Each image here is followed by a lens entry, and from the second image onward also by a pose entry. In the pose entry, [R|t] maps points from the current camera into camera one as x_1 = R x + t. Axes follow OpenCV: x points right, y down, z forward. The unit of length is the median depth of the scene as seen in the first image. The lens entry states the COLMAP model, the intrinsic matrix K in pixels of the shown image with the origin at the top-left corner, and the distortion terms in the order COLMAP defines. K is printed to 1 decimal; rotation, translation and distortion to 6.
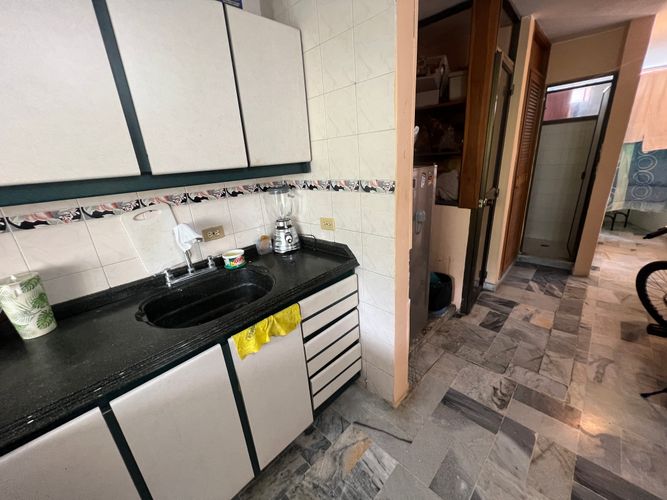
lens RADIAL K [[267.9, 0, 331.1], [0, 267.9, 248.6], [0, 0, 1]] dist [-0.000452, 0.000131]
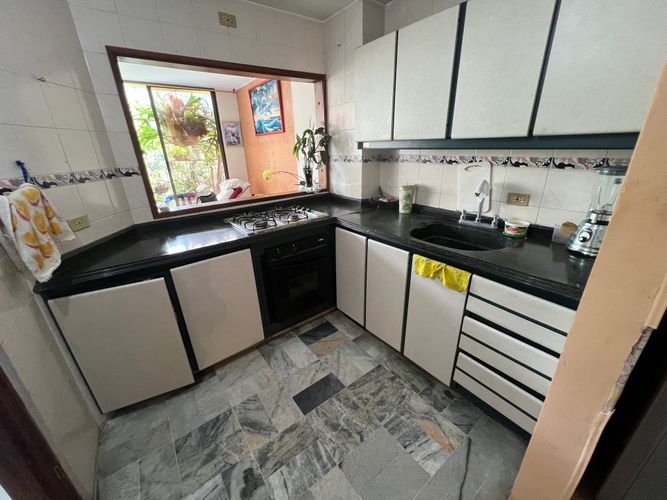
lens RADIAL K [[267.9, 0, 331.9], [0, 267.9, 249.6], [0, 0, 1]] dist [-0.000452, 0.000131]
pose [[-0.145951, 0.429570, -0.891161, 0.789146], [-0.282883, 0.845073, 0.453684, -0.183840], [0.947985, 0.318310, -0.001821, 0.427732]]
